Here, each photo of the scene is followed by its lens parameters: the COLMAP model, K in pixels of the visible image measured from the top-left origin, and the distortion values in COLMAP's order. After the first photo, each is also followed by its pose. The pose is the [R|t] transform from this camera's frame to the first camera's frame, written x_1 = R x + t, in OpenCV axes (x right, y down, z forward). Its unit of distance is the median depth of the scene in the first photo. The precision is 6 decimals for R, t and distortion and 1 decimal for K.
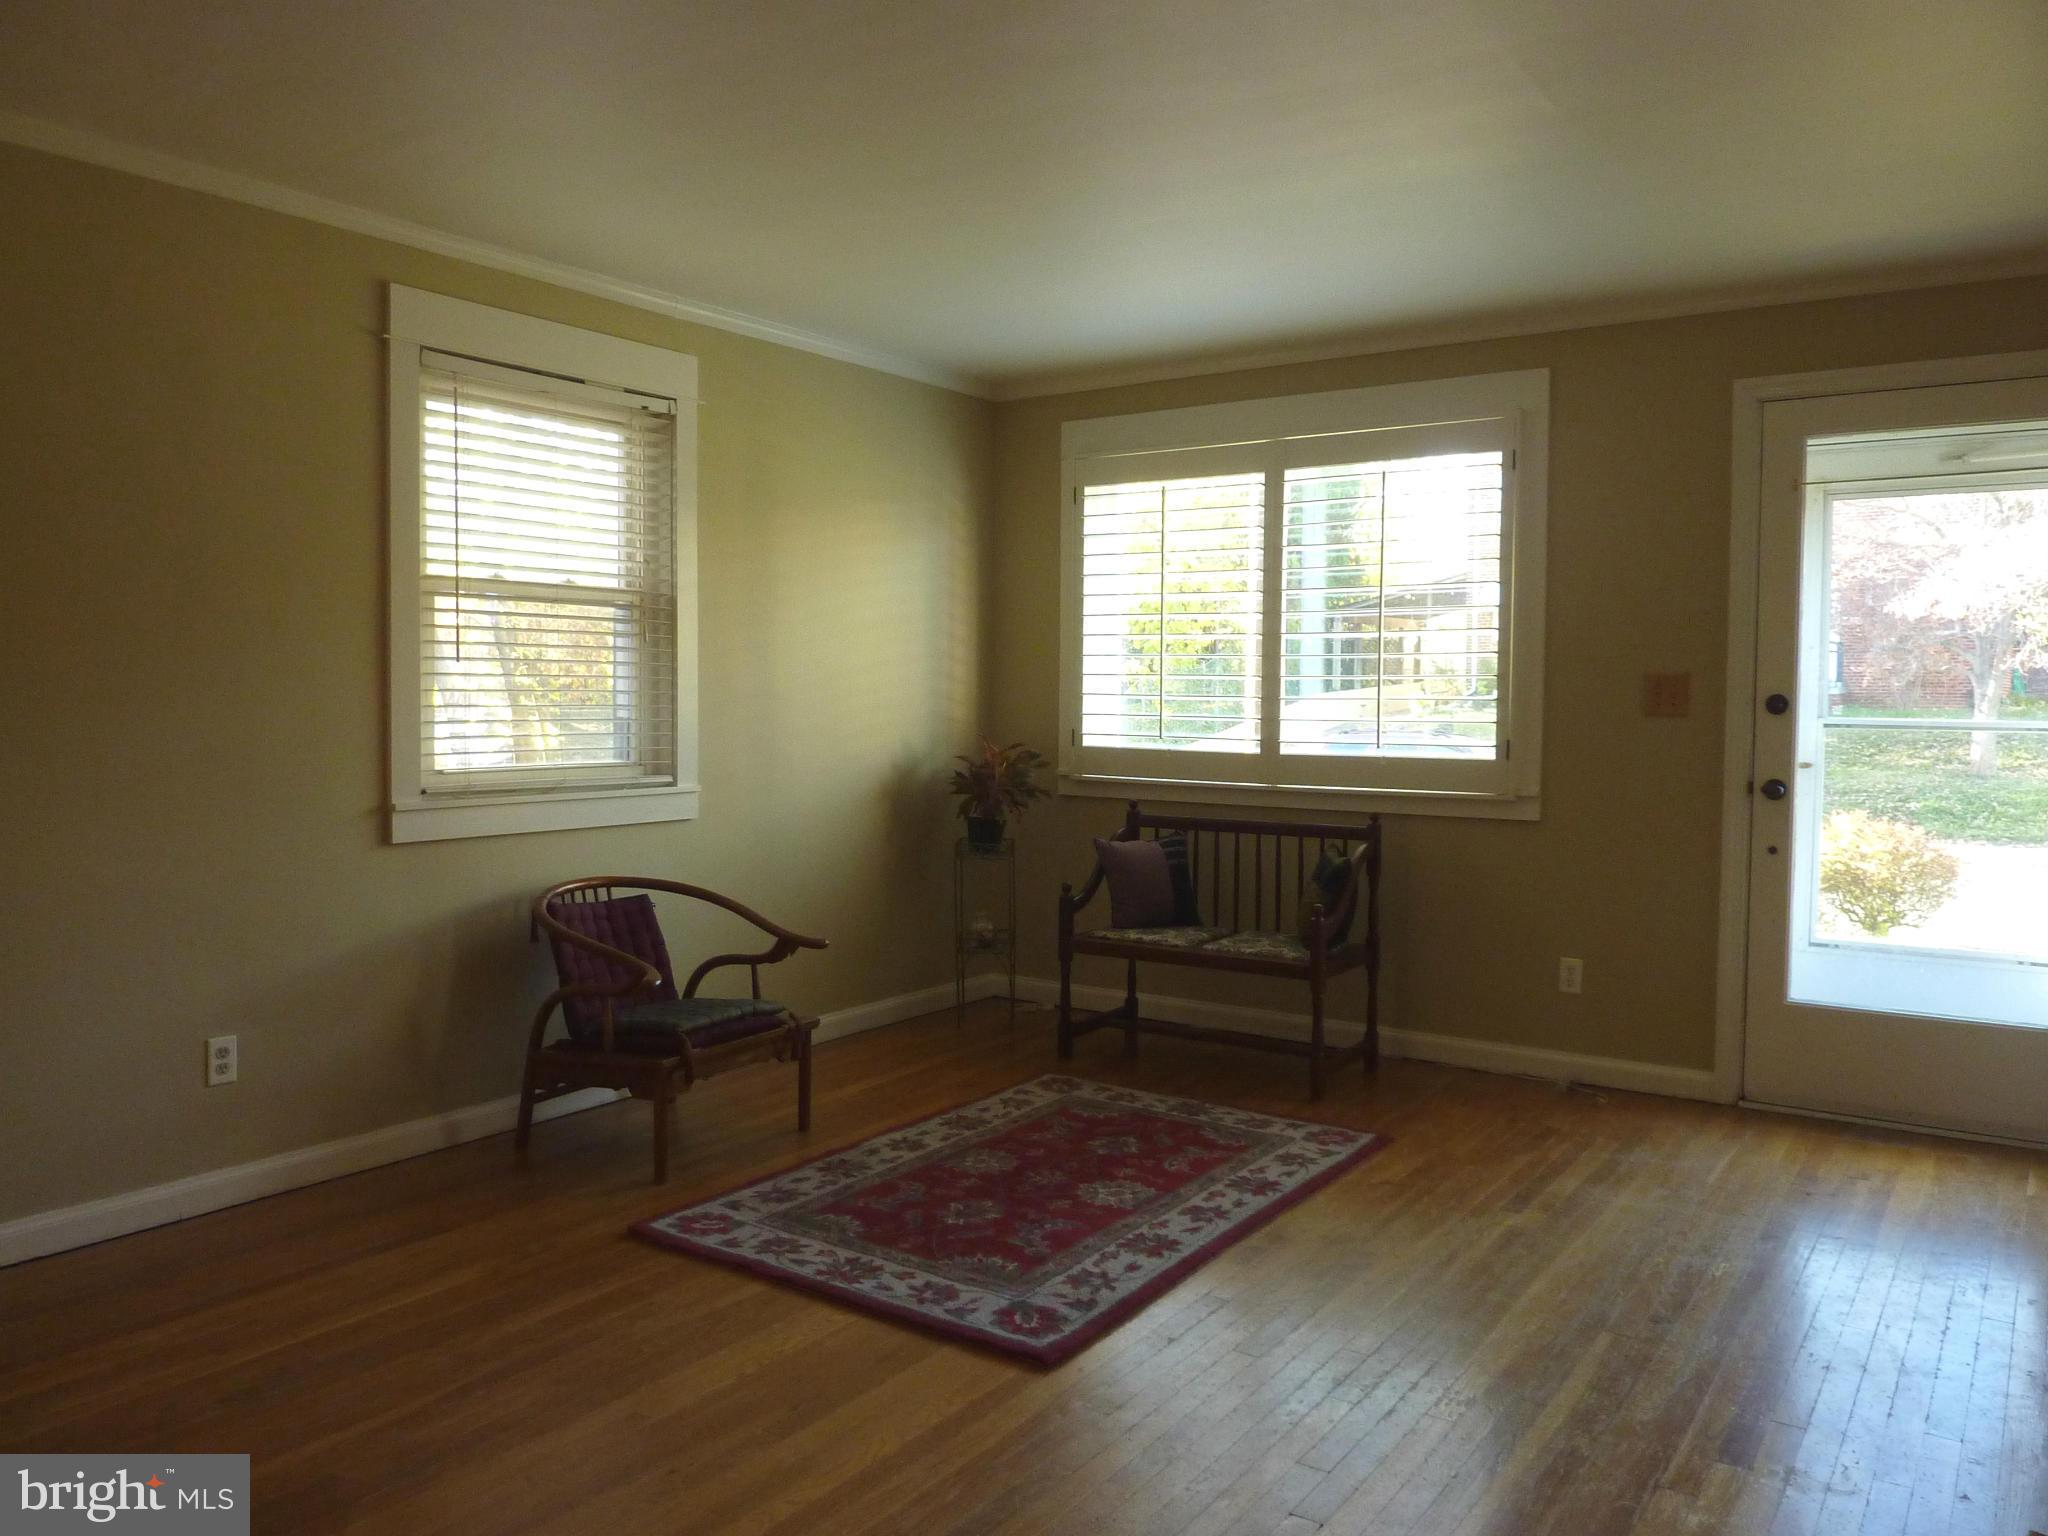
lens RADIAL K [[1478.6, 0, 1024.0], [0, 1478.6, 768.0], [0, 0, 1]] dist [-0.015620, -0.002304]
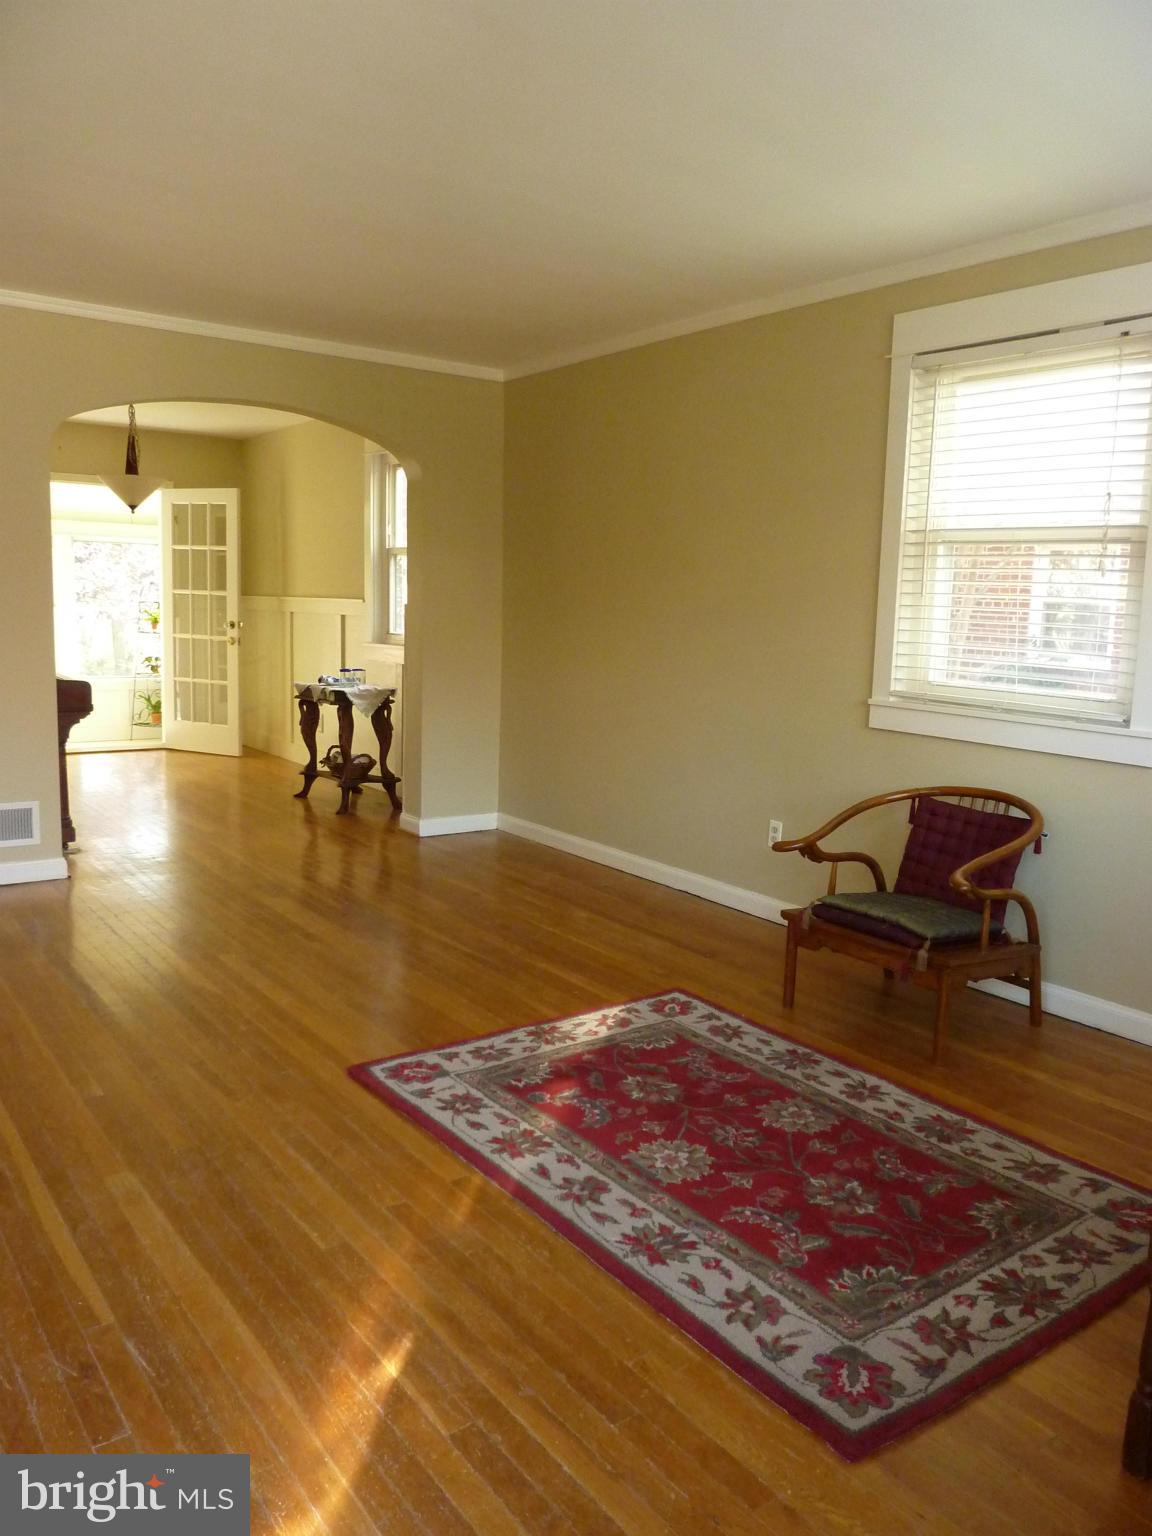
lens RADIAL K [[1108.9, 0, 576.0], [0, 1108.9, 768.0], [0, 0, 1]] dist [-0.015620, -0.002304]
pose [[-0.288581, 0.130761, -0.948484, 0.681125], [-0.088383, 0.982762, 0.162378, -0.058708], [0.953367, 0.130689, -0.272049, 1.062007]]
